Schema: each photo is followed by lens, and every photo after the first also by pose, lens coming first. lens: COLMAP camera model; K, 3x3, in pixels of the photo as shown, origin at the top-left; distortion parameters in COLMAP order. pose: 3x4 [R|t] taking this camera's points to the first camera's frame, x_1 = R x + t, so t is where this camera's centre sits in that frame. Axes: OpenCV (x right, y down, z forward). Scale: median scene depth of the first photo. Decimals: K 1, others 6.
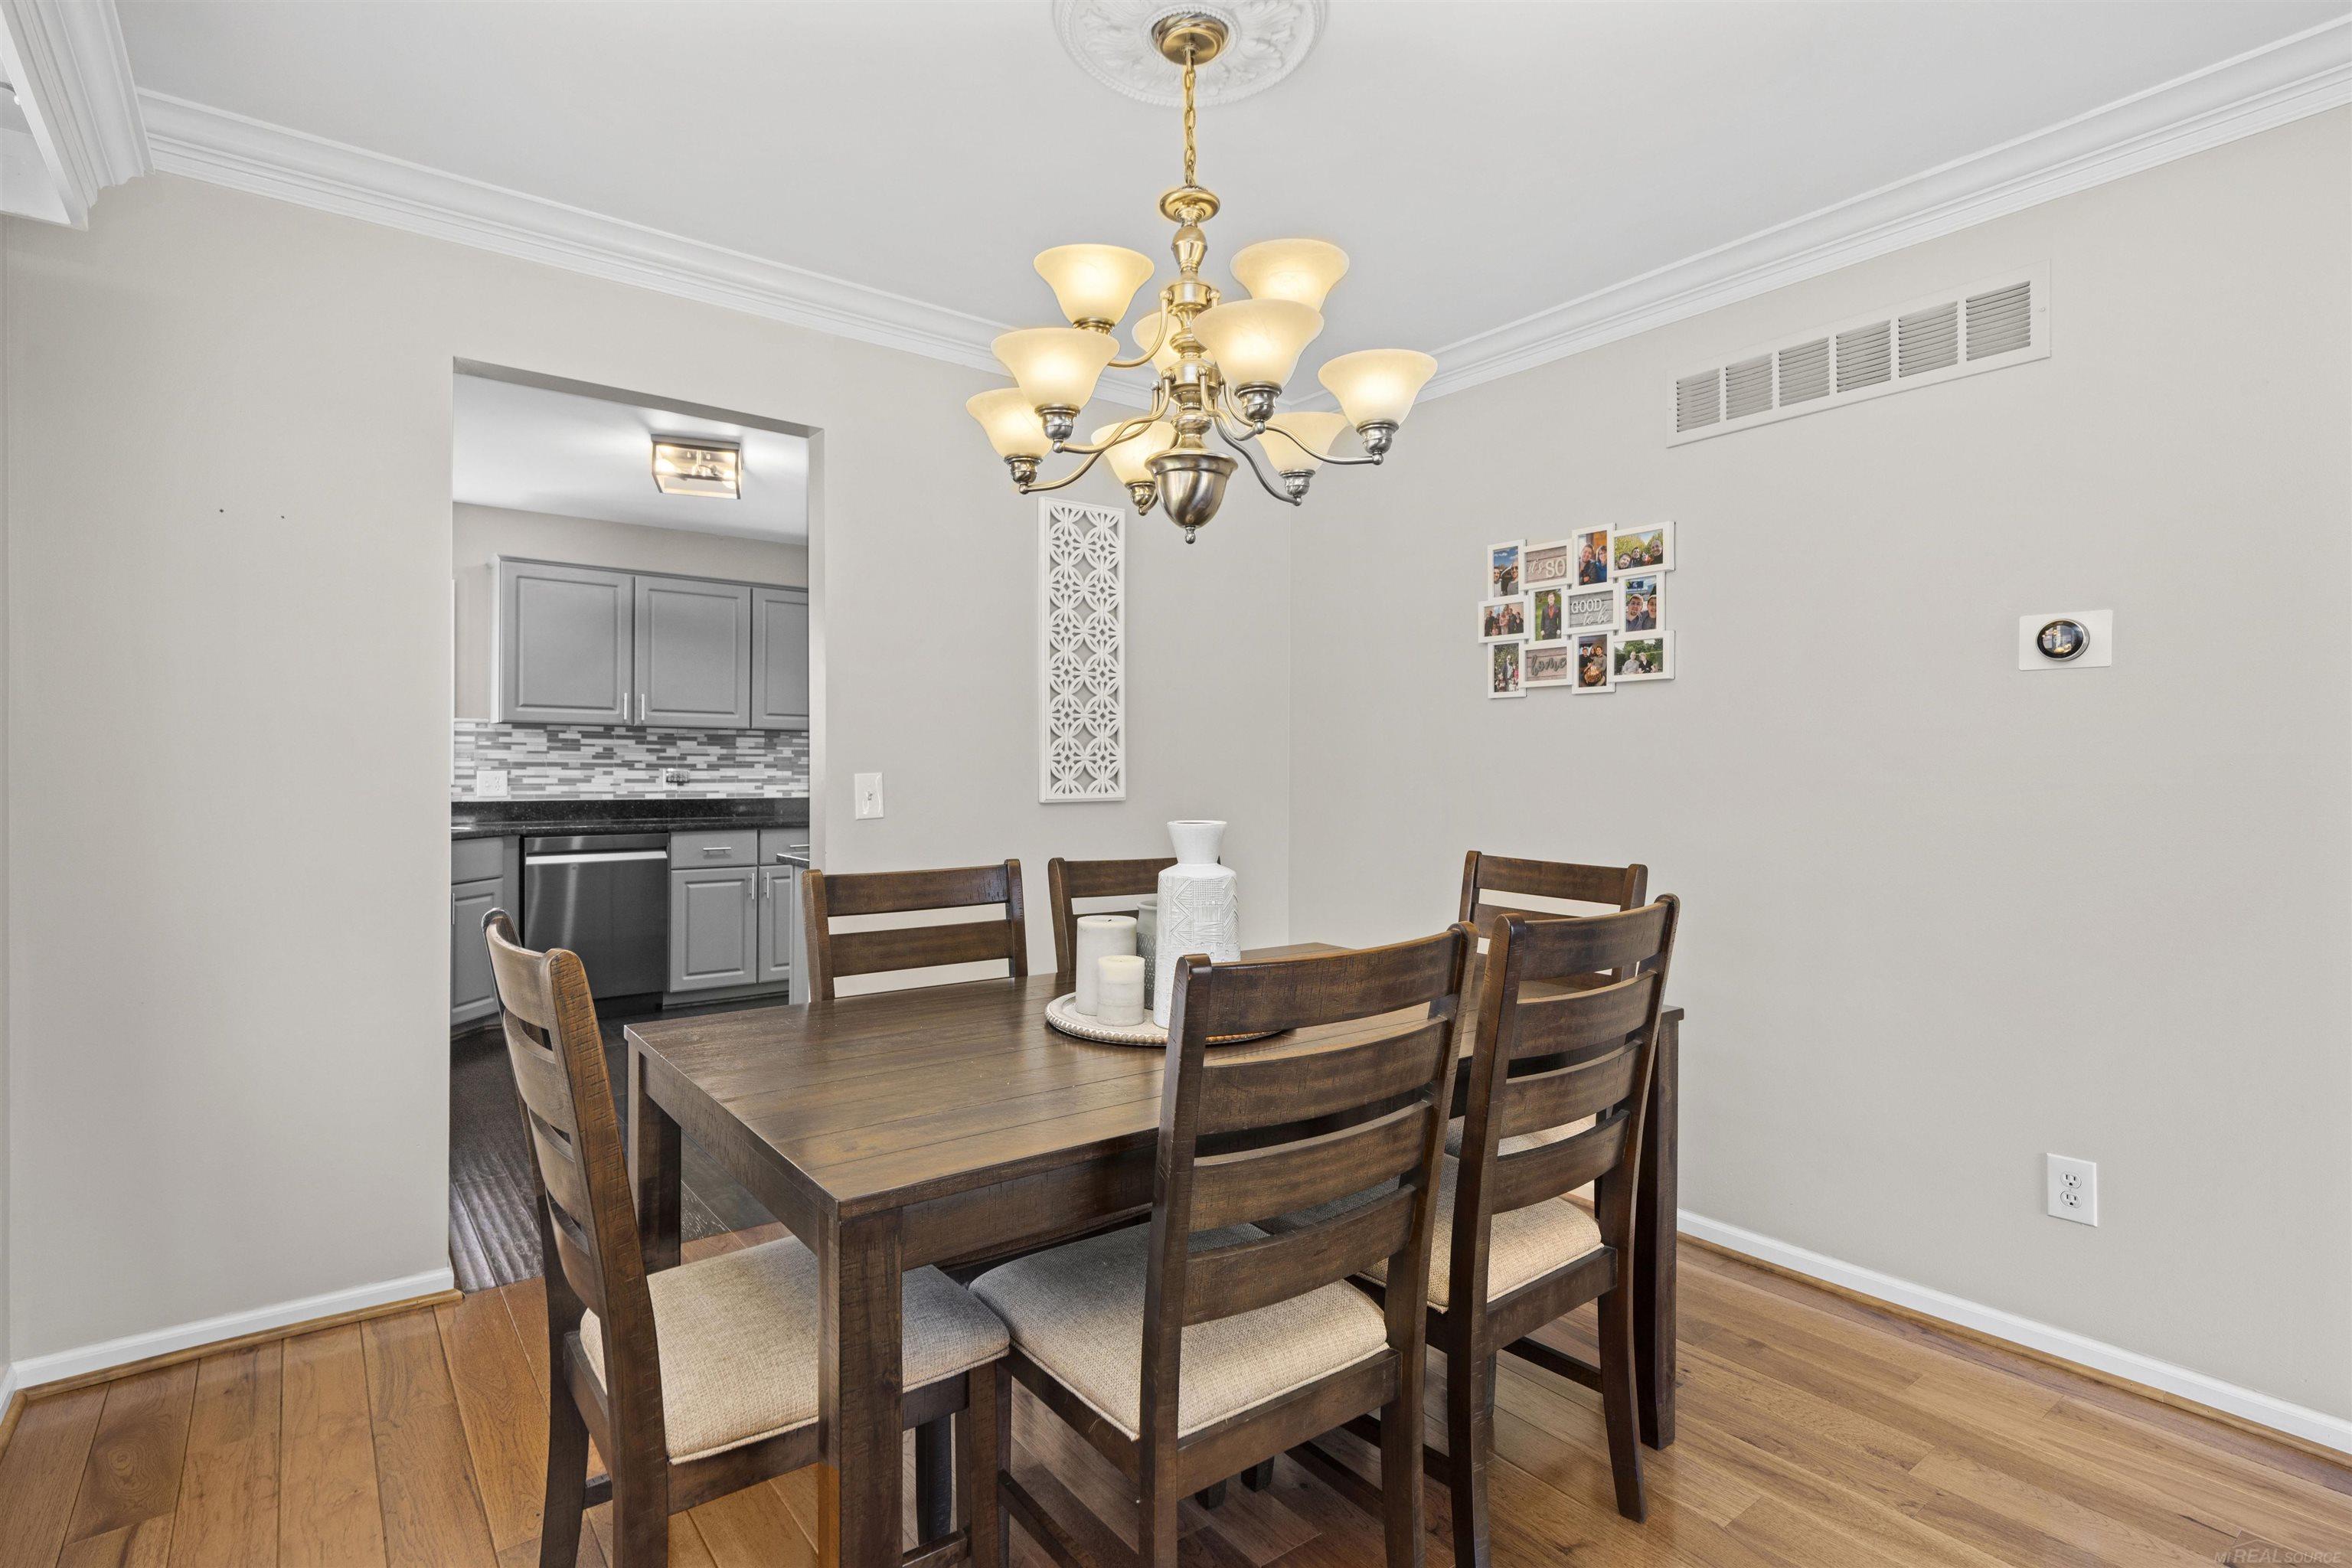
lens RADIAL K [[1151.4, 0, 1177.3], [0, 1151.4, 772.7], [0, 0, 1]] dist [0.006766, -0.003609]
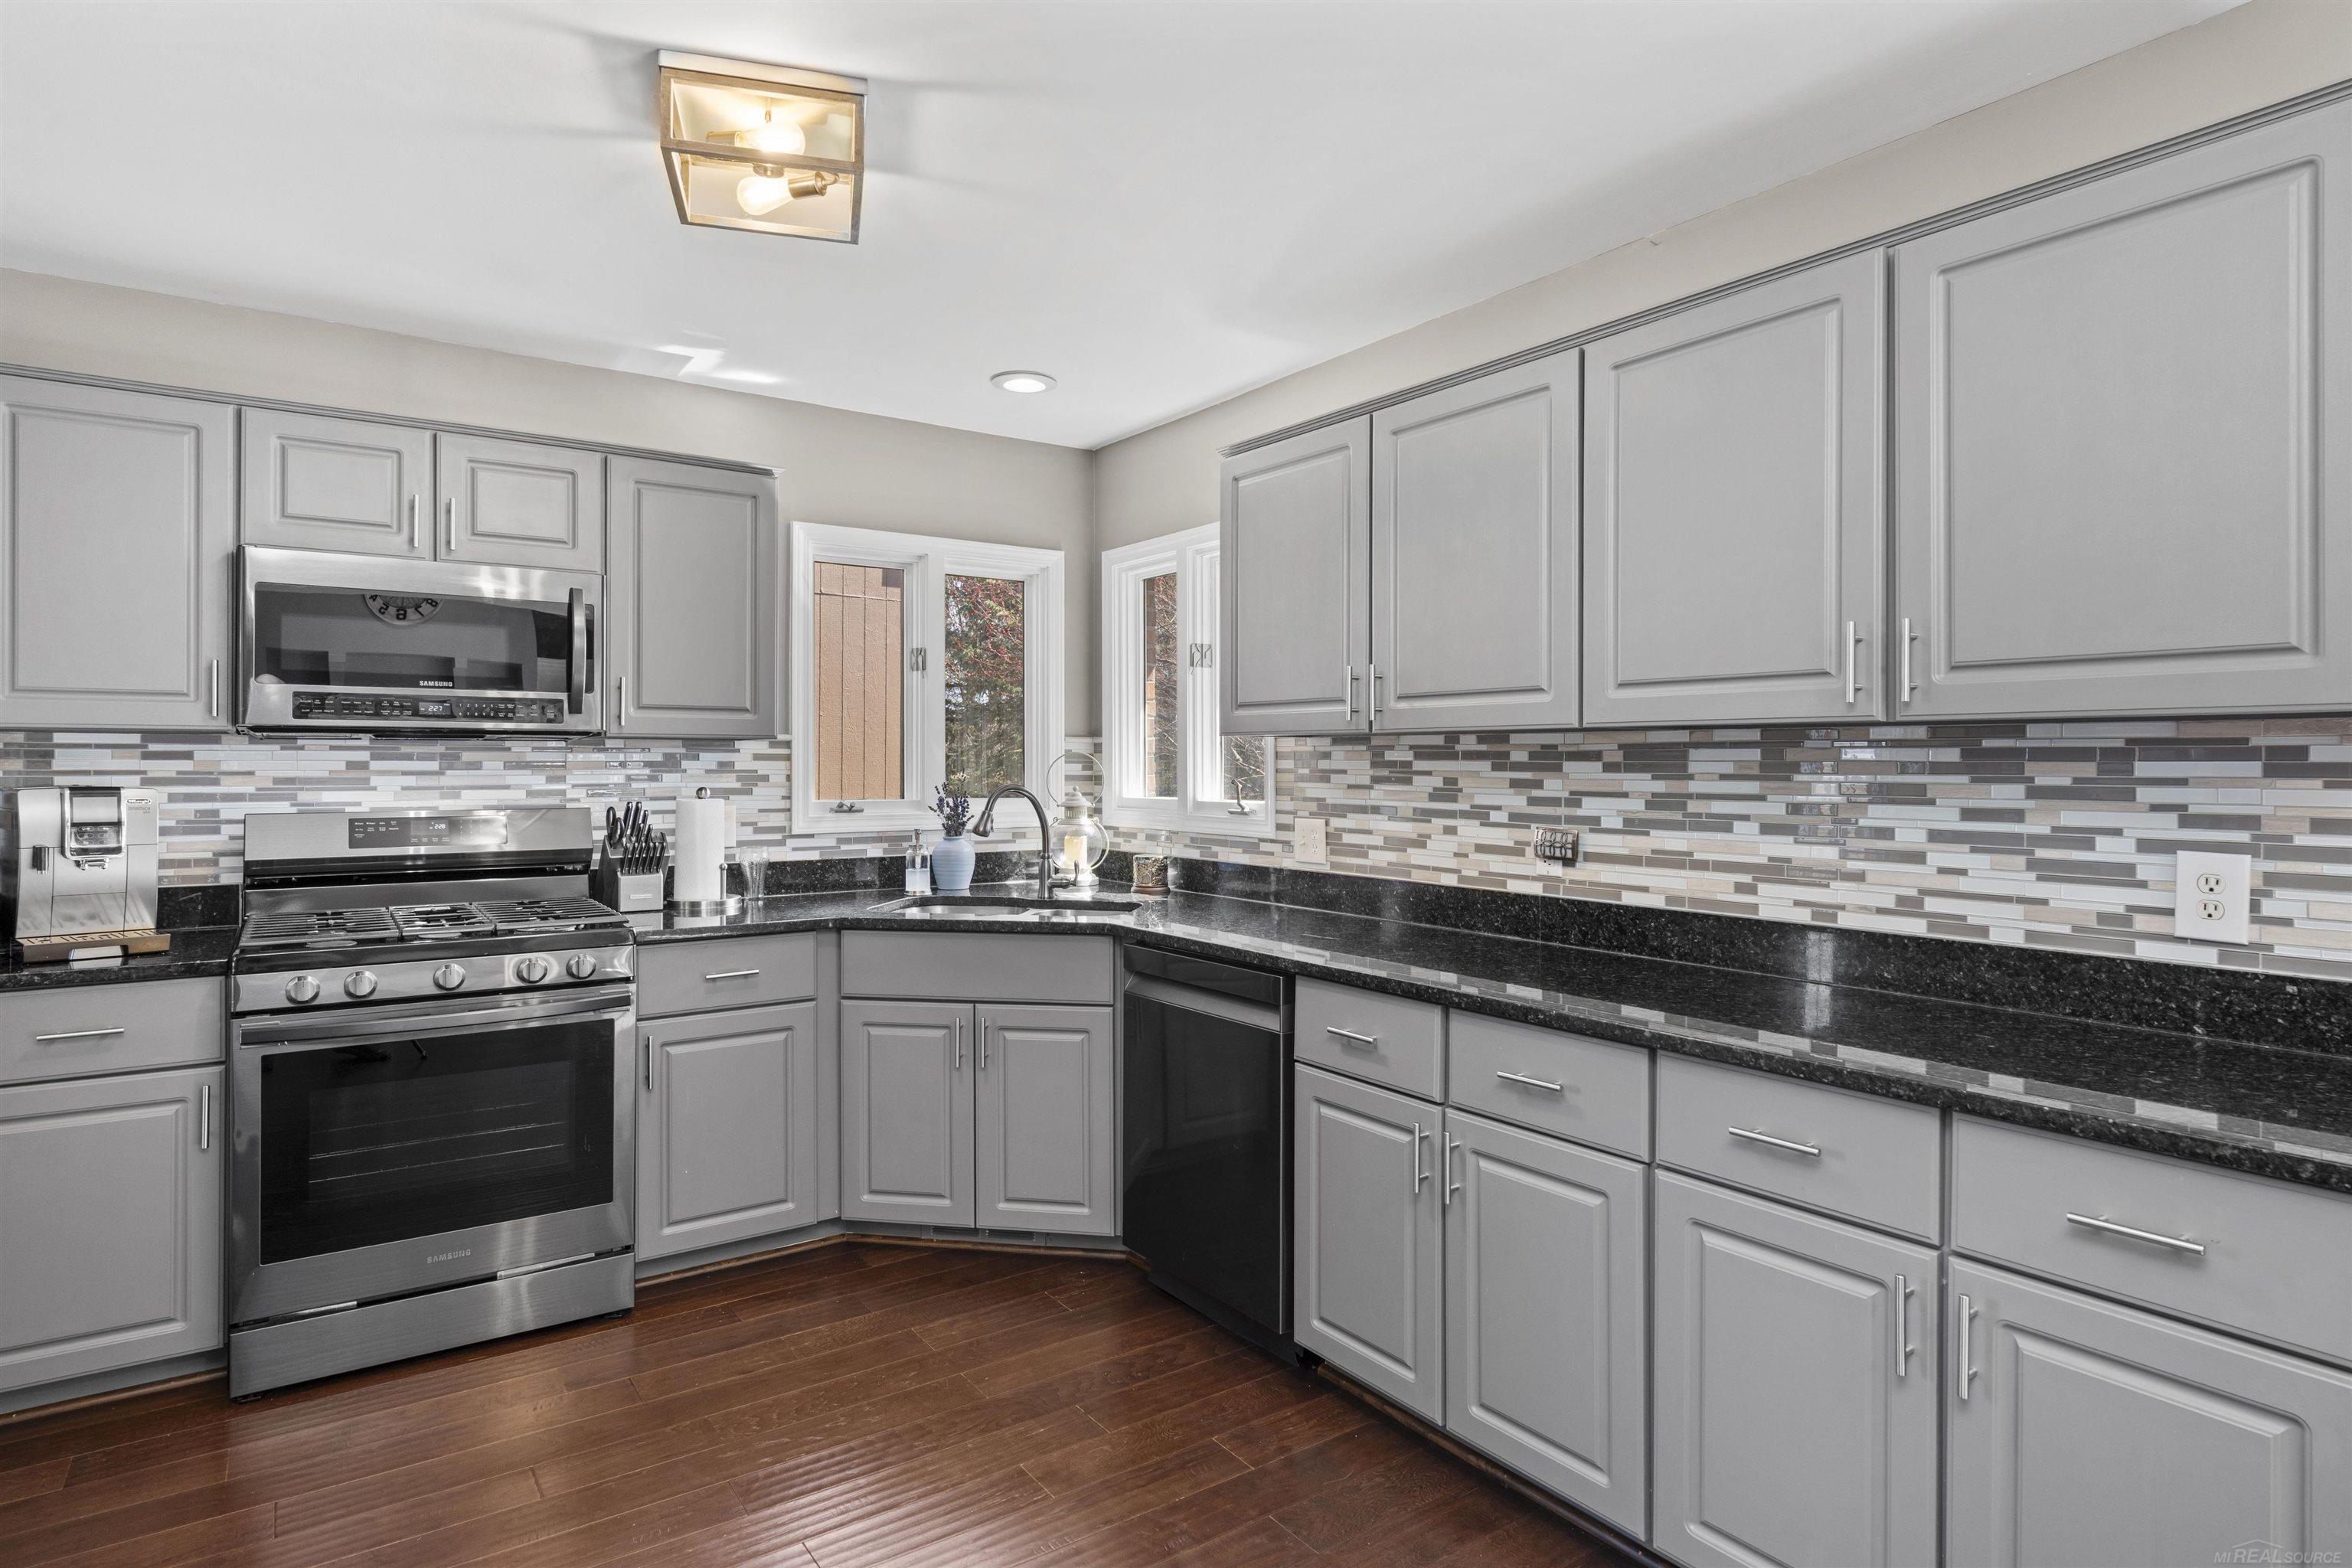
lens RADIAL K [[1250.1, 0, 1175.4], [0, 1250.1, 758.2], [0, 0, 1]] dist [0.002959, -0.005428]
pose [[-0.046162, -0.007949, -0.998902, 0.066717], [-0.004729, 0.999959, -0.007738, -0.045239], [0.998923, 0.004367, -0.046198, 1.615746]]
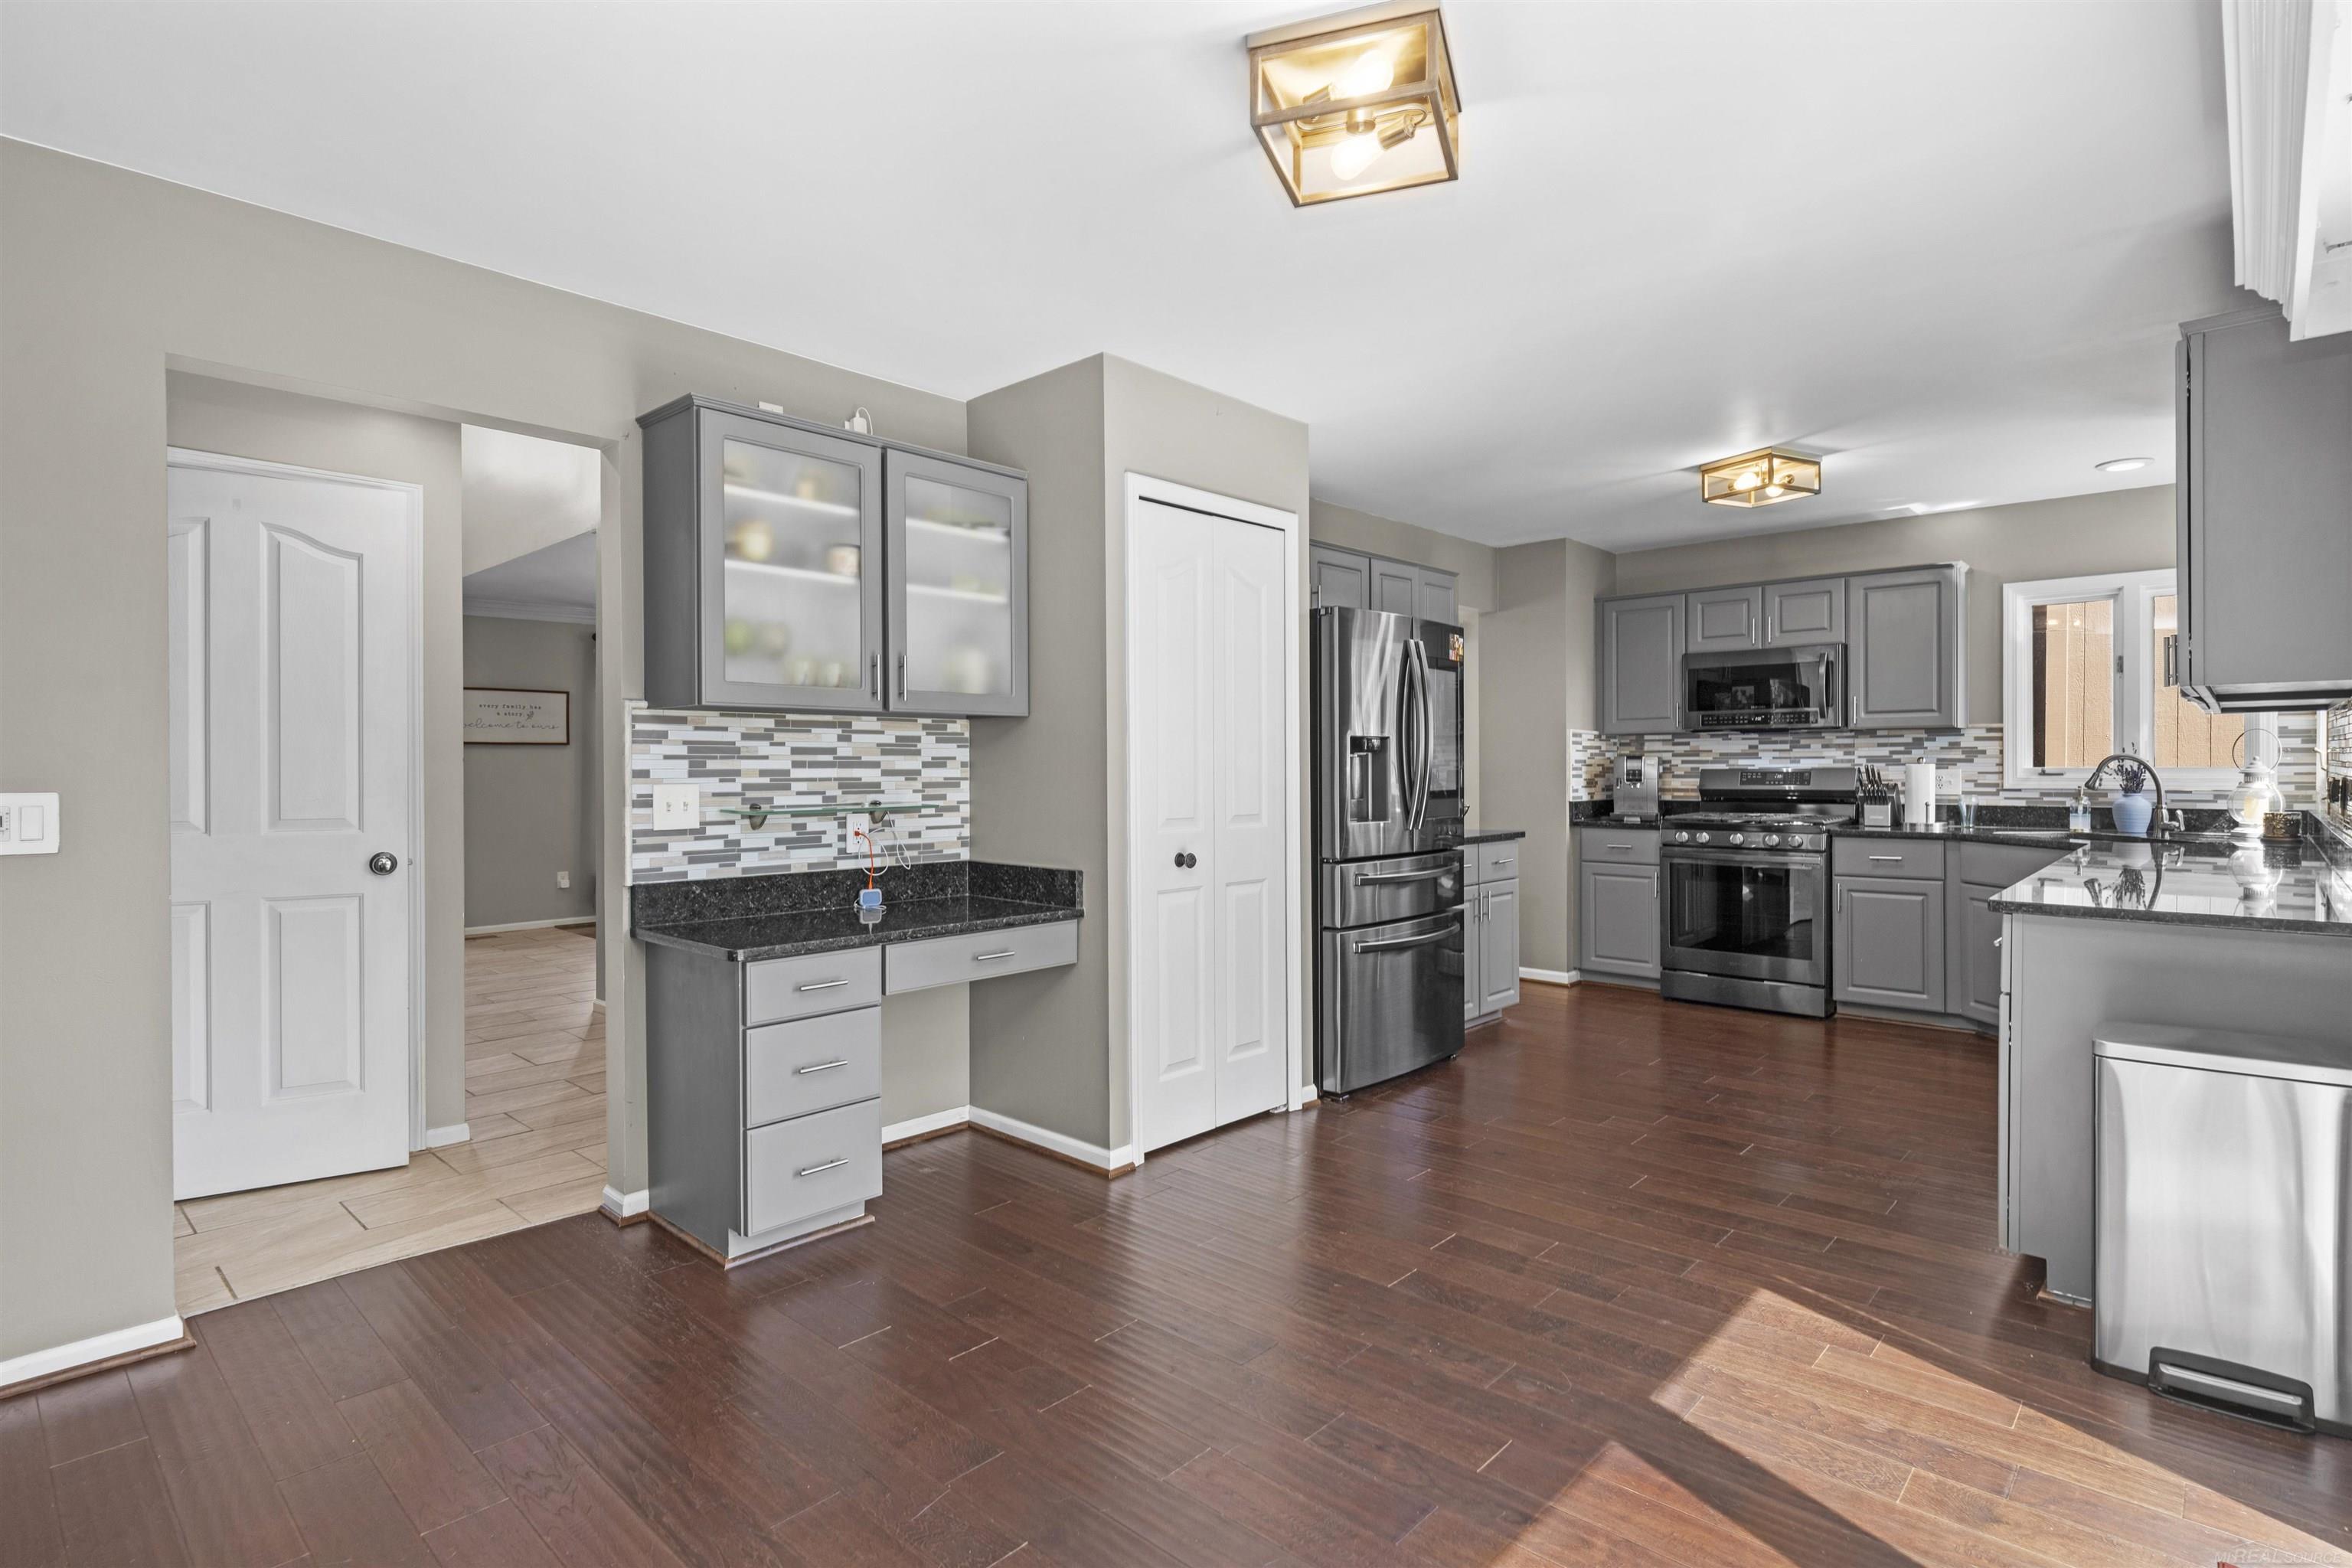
lens RADIAL K [[1192.5, 0, 1175.3], [0, 1192.5, 764.7], [0, 0, 1]] dist [0.001705, 0.002663]
pose [[-0.985939, 0.003520, -0.167070, 0.377829], [0.002564, 0.999979, 0.005940, -0.028999], [0.167087, 0.005428, -0.985927, 2.697176]]
